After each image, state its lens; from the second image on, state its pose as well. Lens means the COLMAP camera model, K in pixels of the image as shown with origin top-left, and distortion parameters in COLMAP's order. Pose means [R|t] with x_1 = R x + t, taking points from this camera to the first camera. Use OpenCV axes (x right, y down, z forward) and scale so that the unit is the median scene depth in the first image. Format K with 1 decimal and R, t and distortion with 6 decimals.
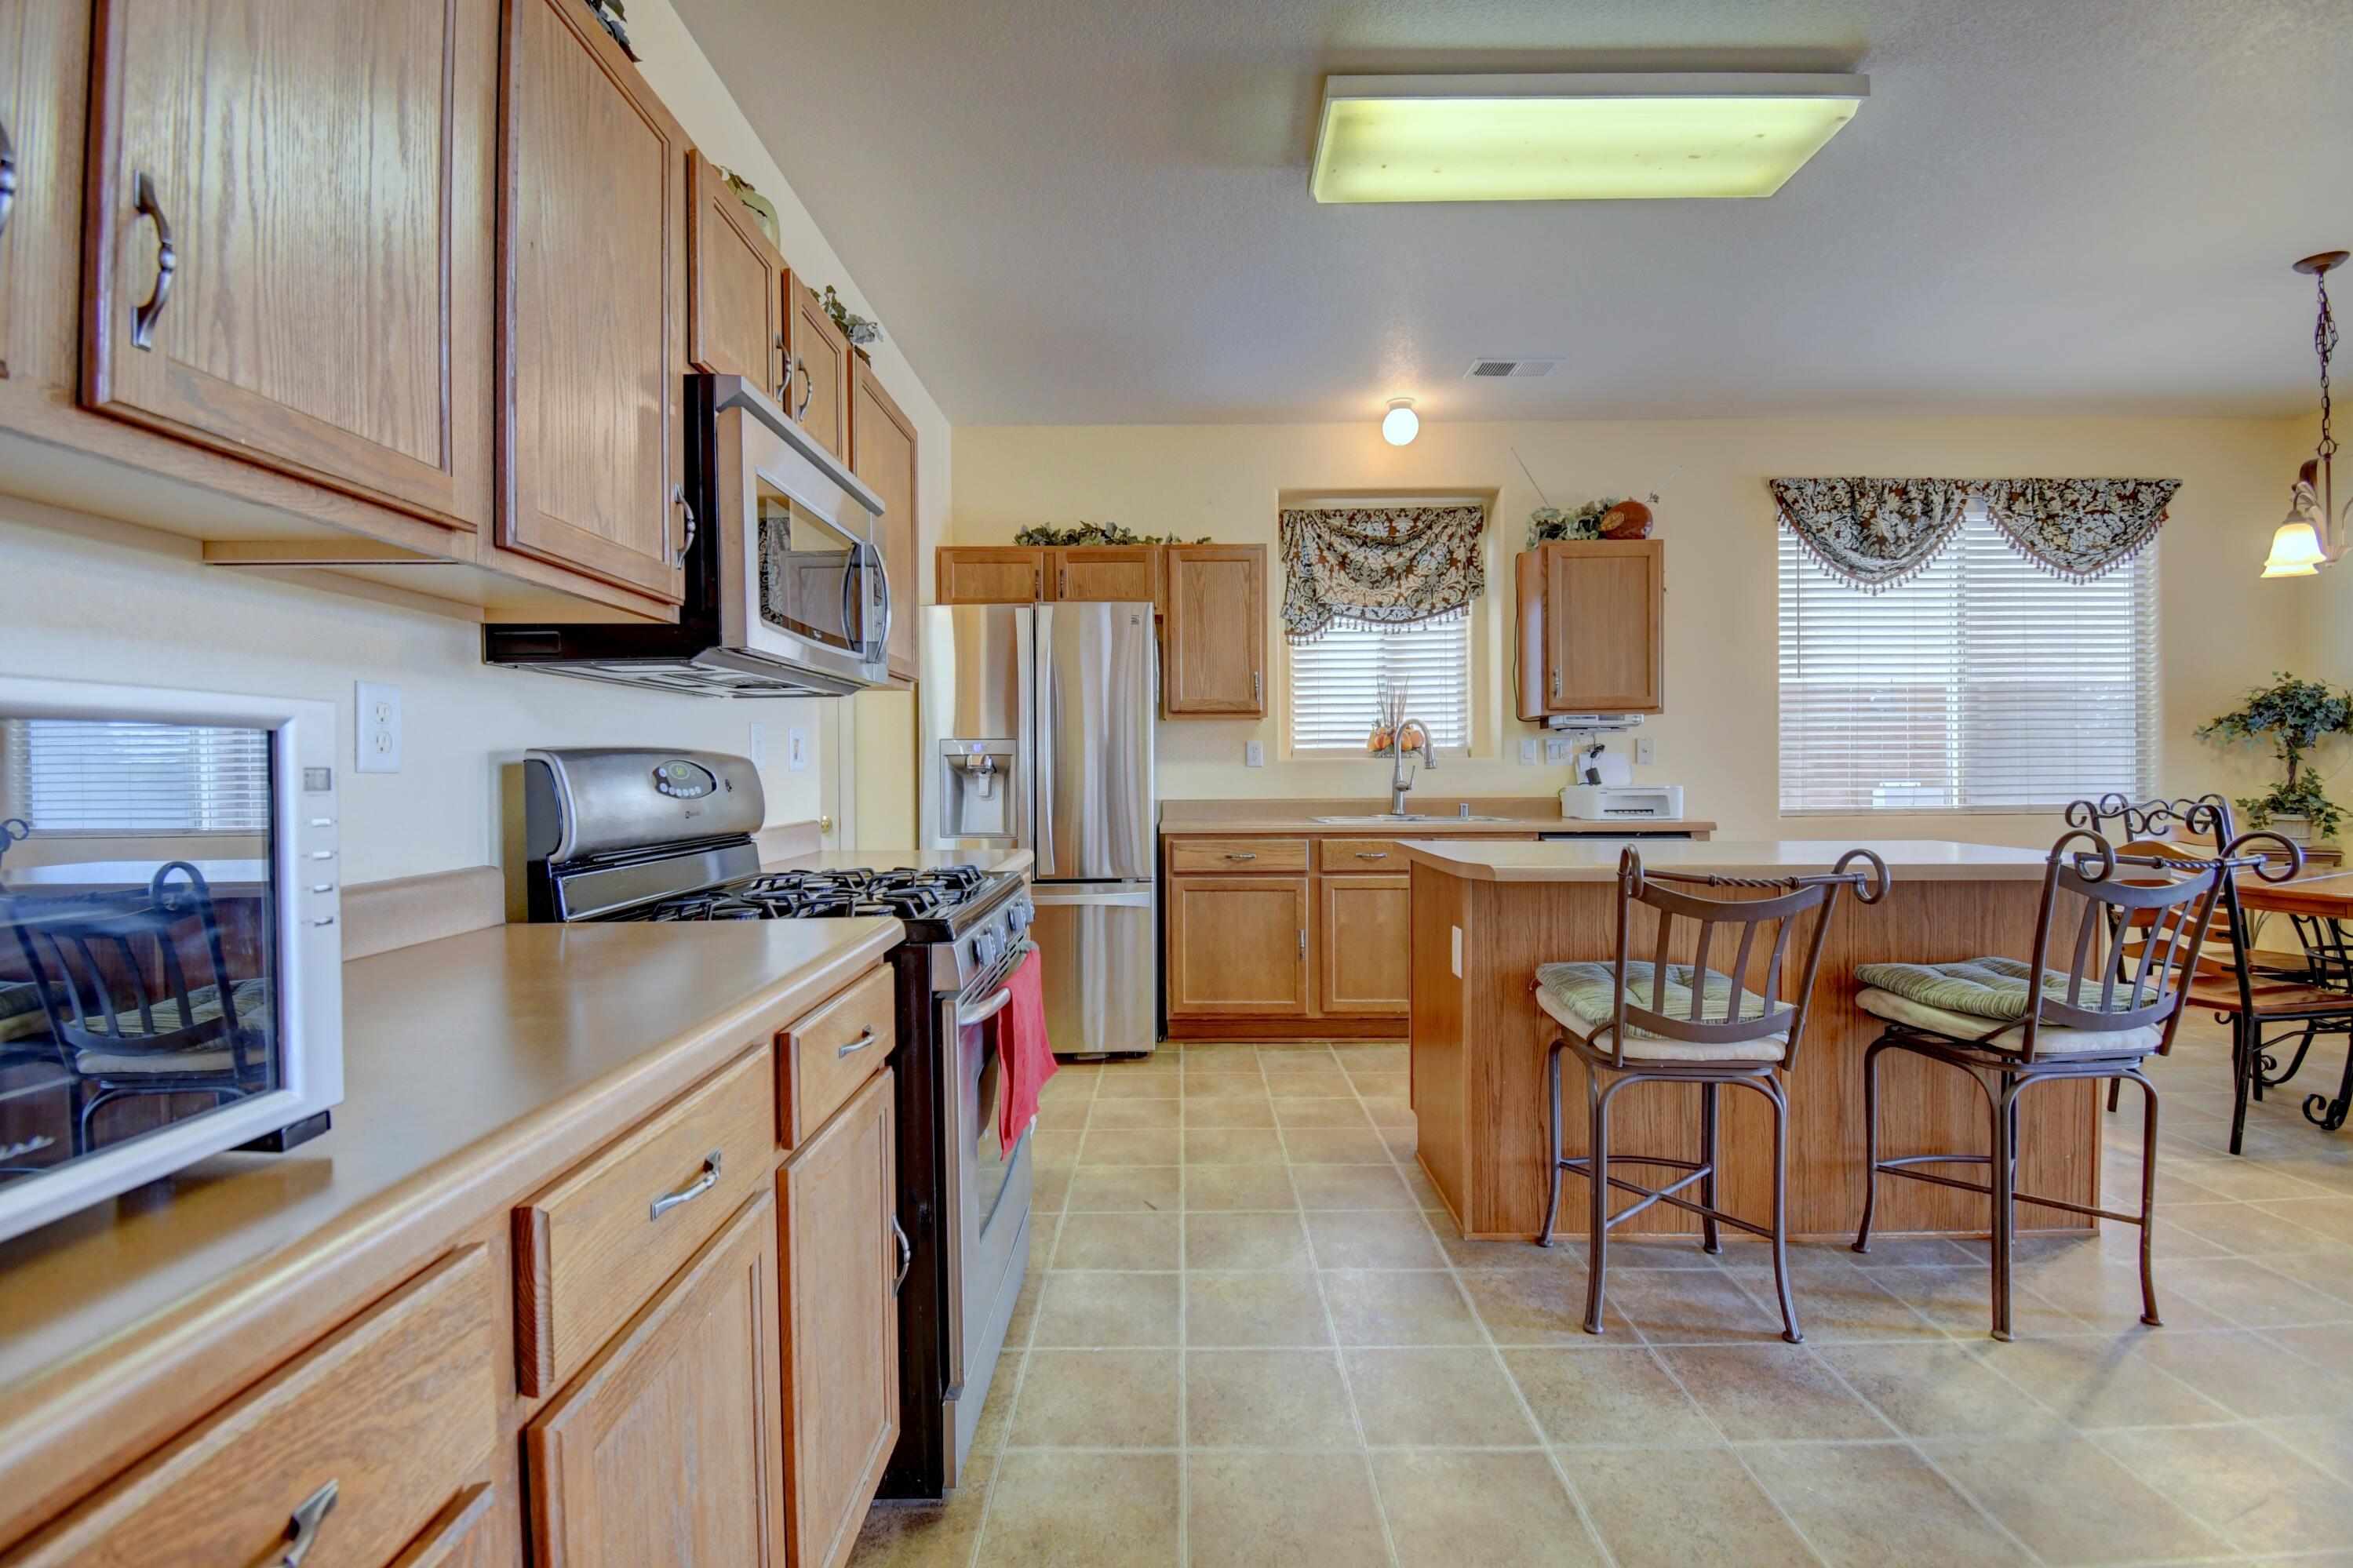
lens RADIAL K [[1034.5, 0, 1174.8], [0, 1034.5, 780.8], [0, 0, 1]] dist [0.036003, -0.037334]
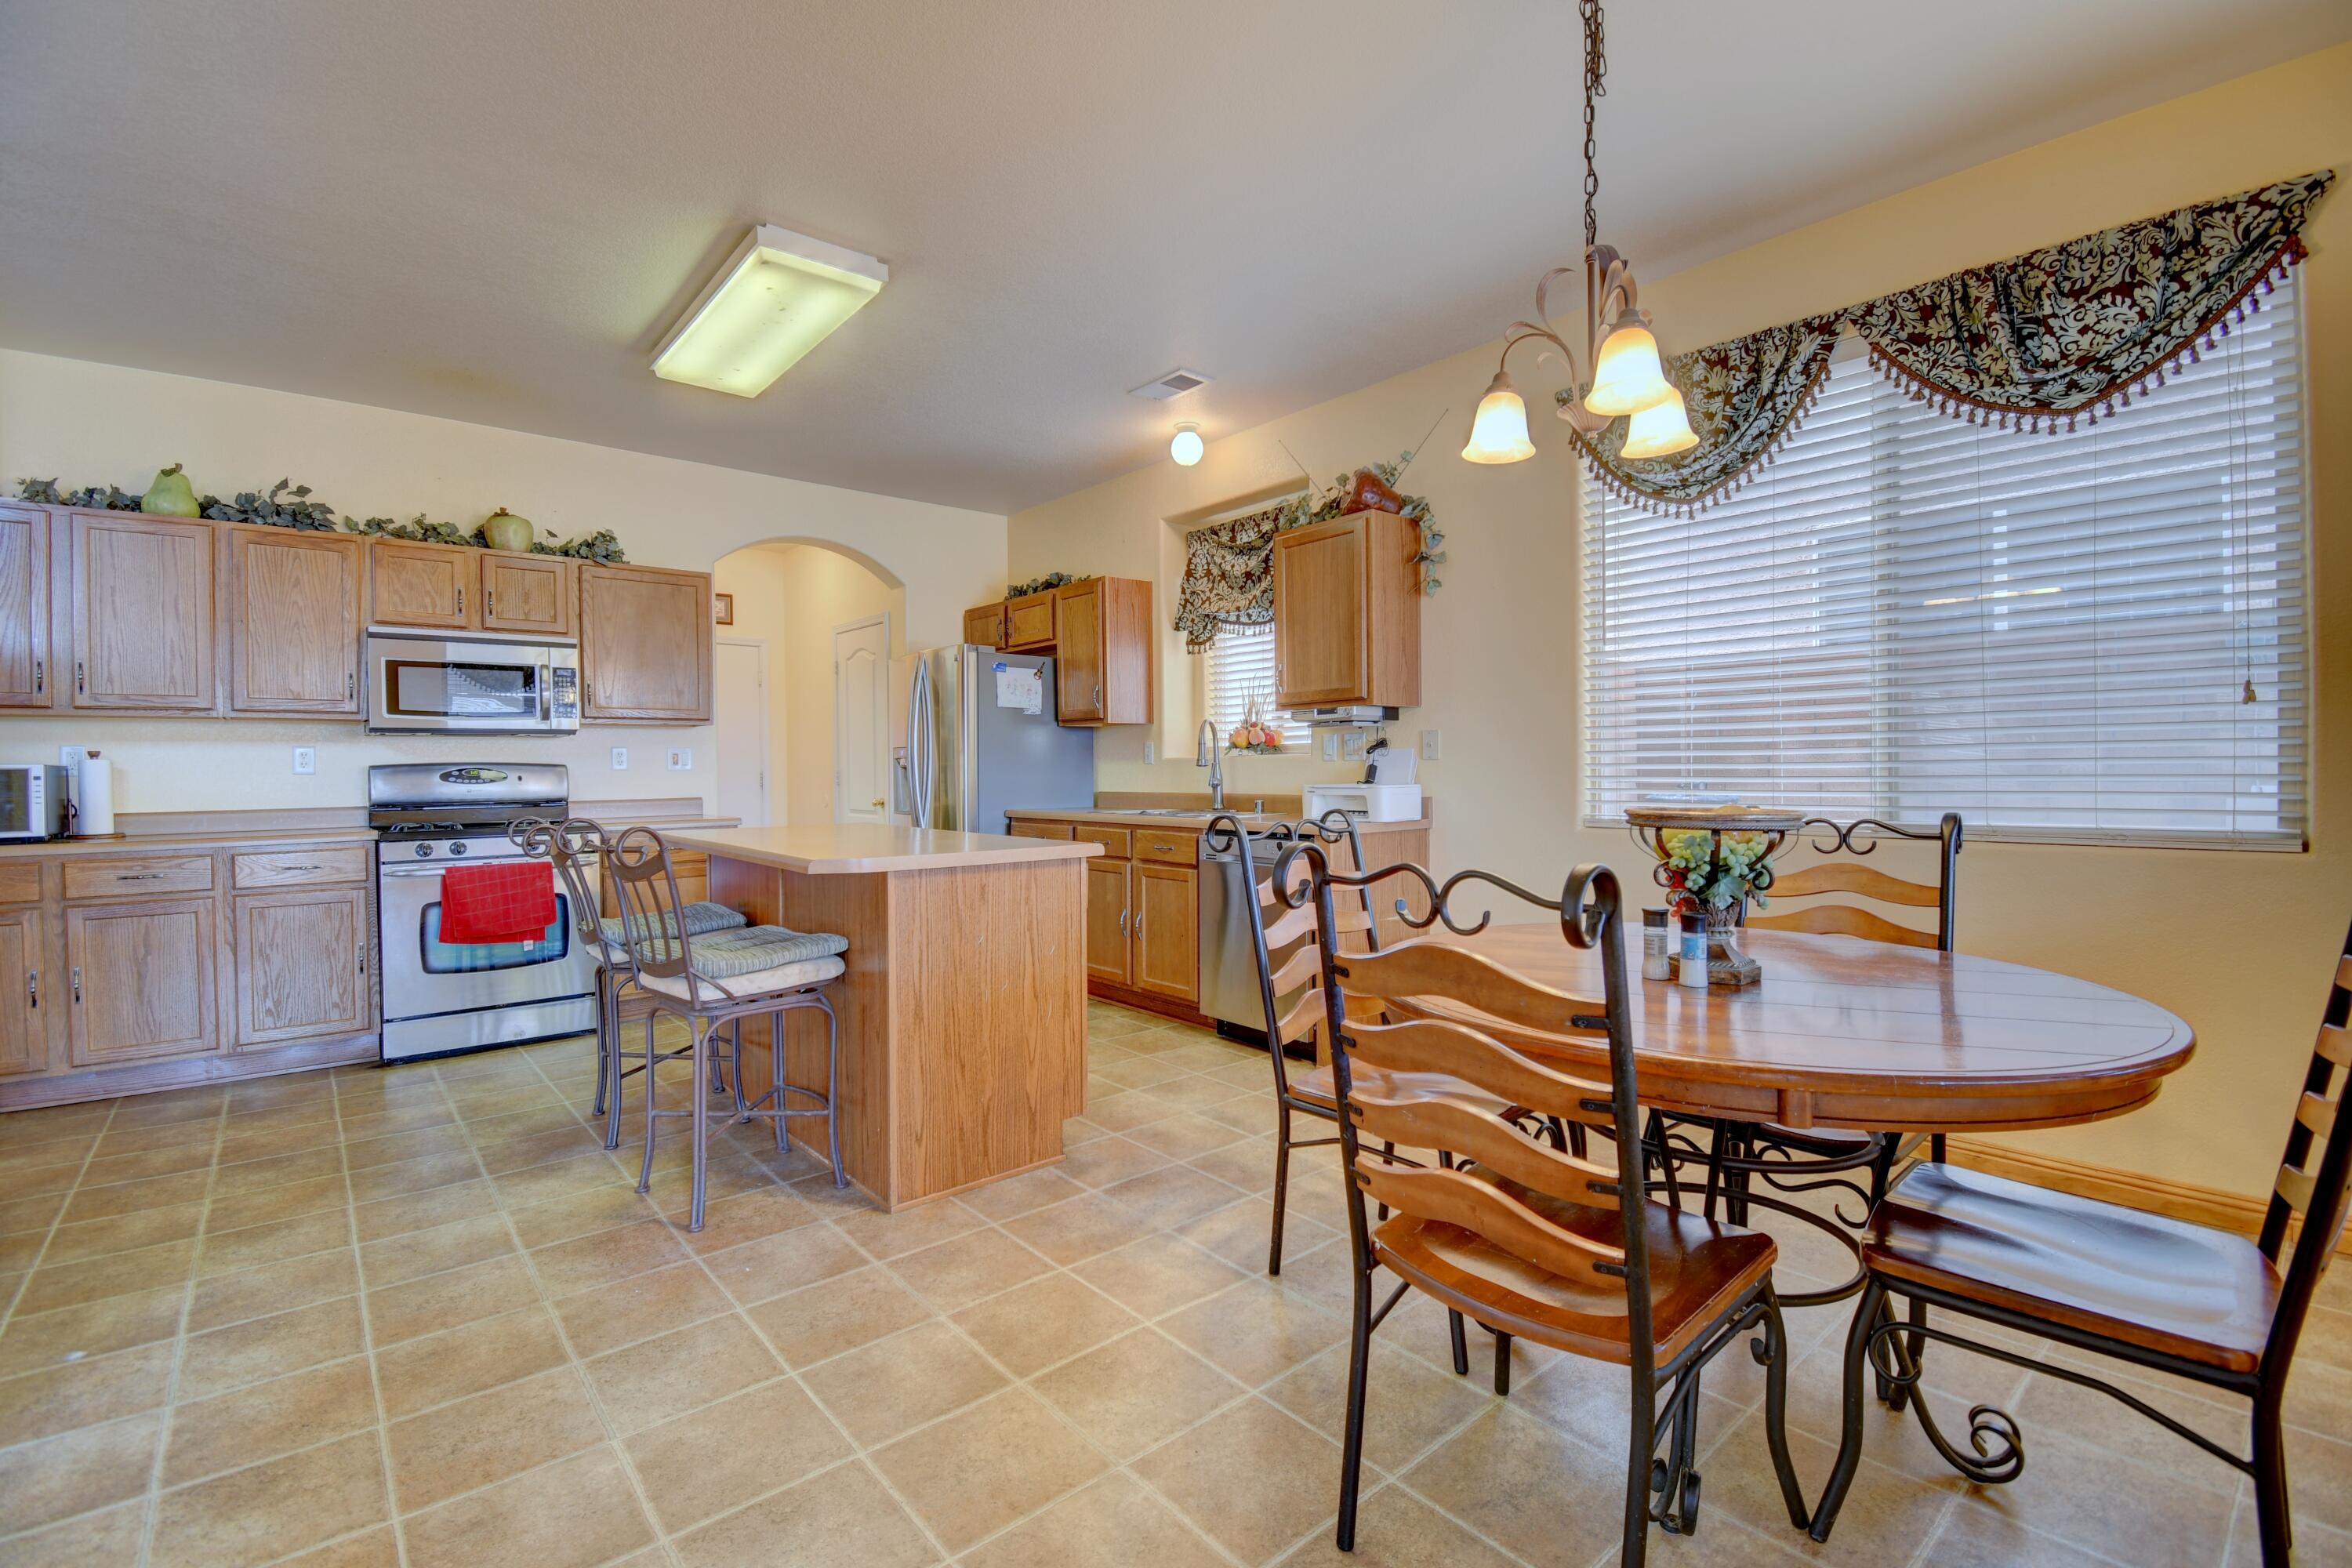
lens RADIAL K [[1034.2, 0, 1174.3], [0, 1034.2, 780.8], [0, 0, 1]] dist [0.036003, -0.037334]
pose [[0.651917, 0.008867, -0.758238, 1.023461], [-0.000384, 0.999935, 0.011363, -0.008499], [0.758290, -0.007116, 0.651878, 0.284824]]
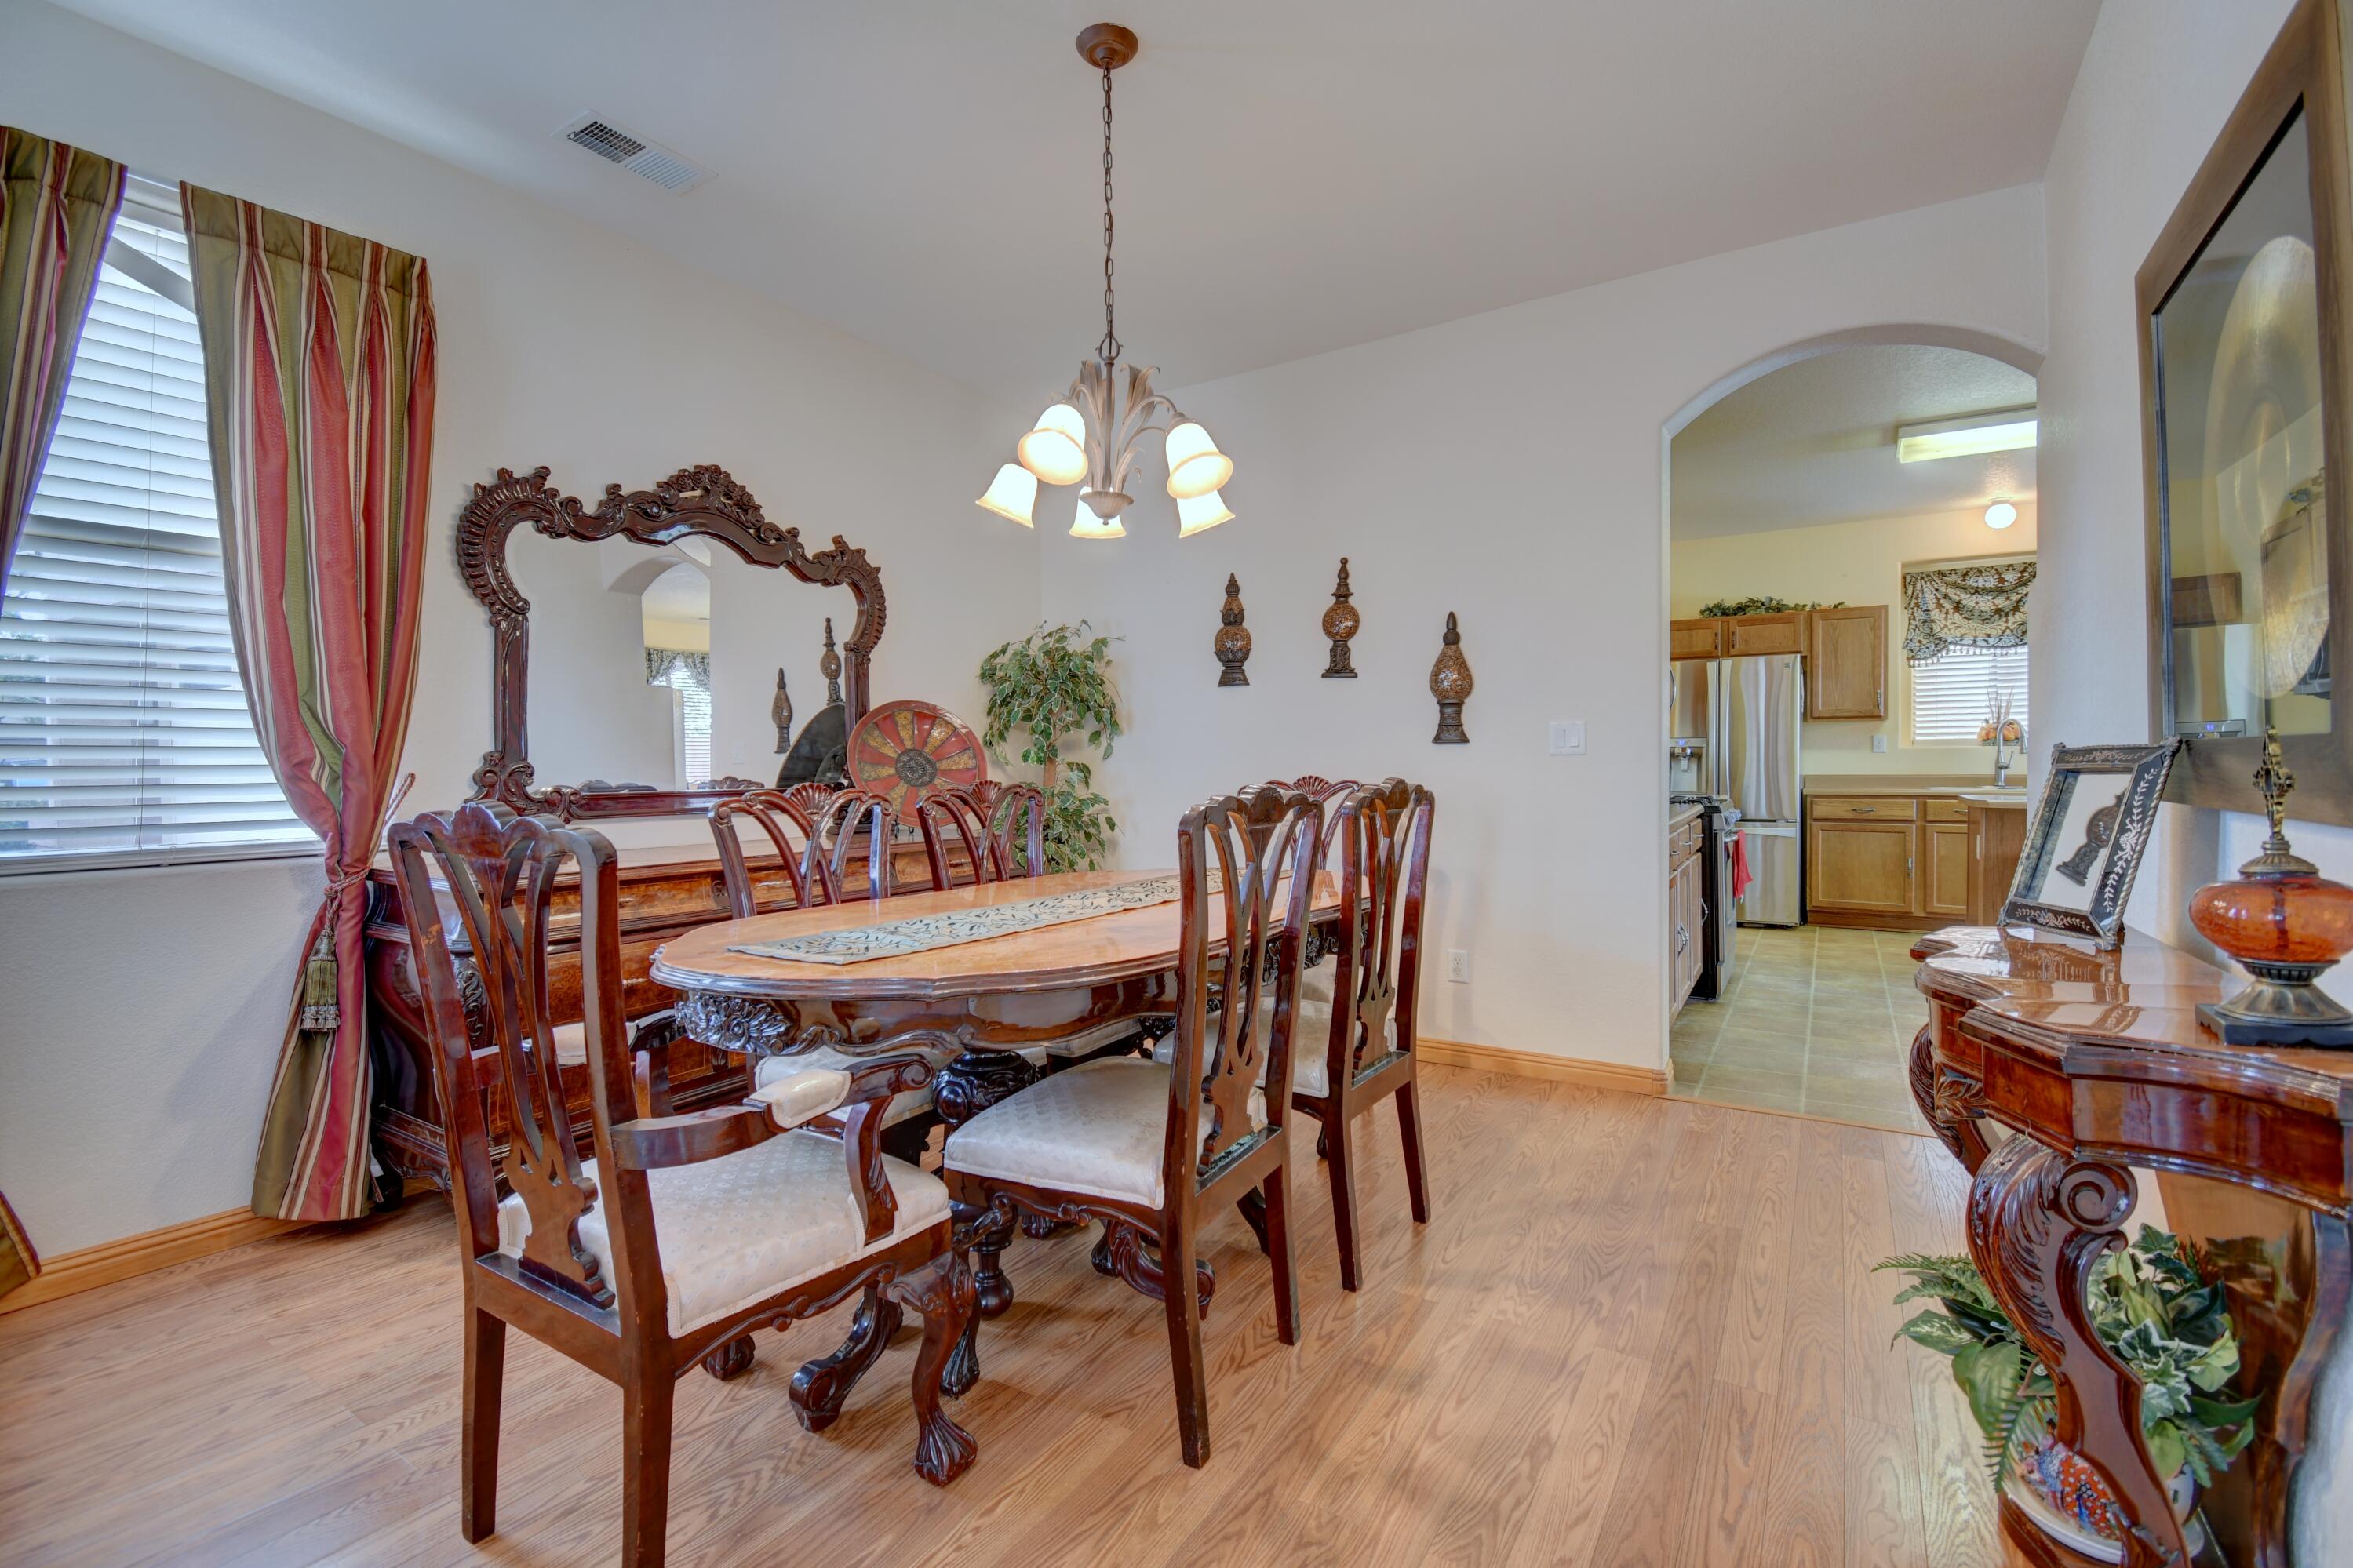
lens RADIAL K [[1034.5, 0, 1174.8], [0, 1034.5, 780.8], [0, 0, 1]] dist [0.036003, -0.037334]
pose [[0.849458, 0.008522, -0.527587, 0.010208], [-0.001778, 0.999910, 0.013290, 0.008866], [0.527653, -0.010351, 0.849397, -0.828424]]
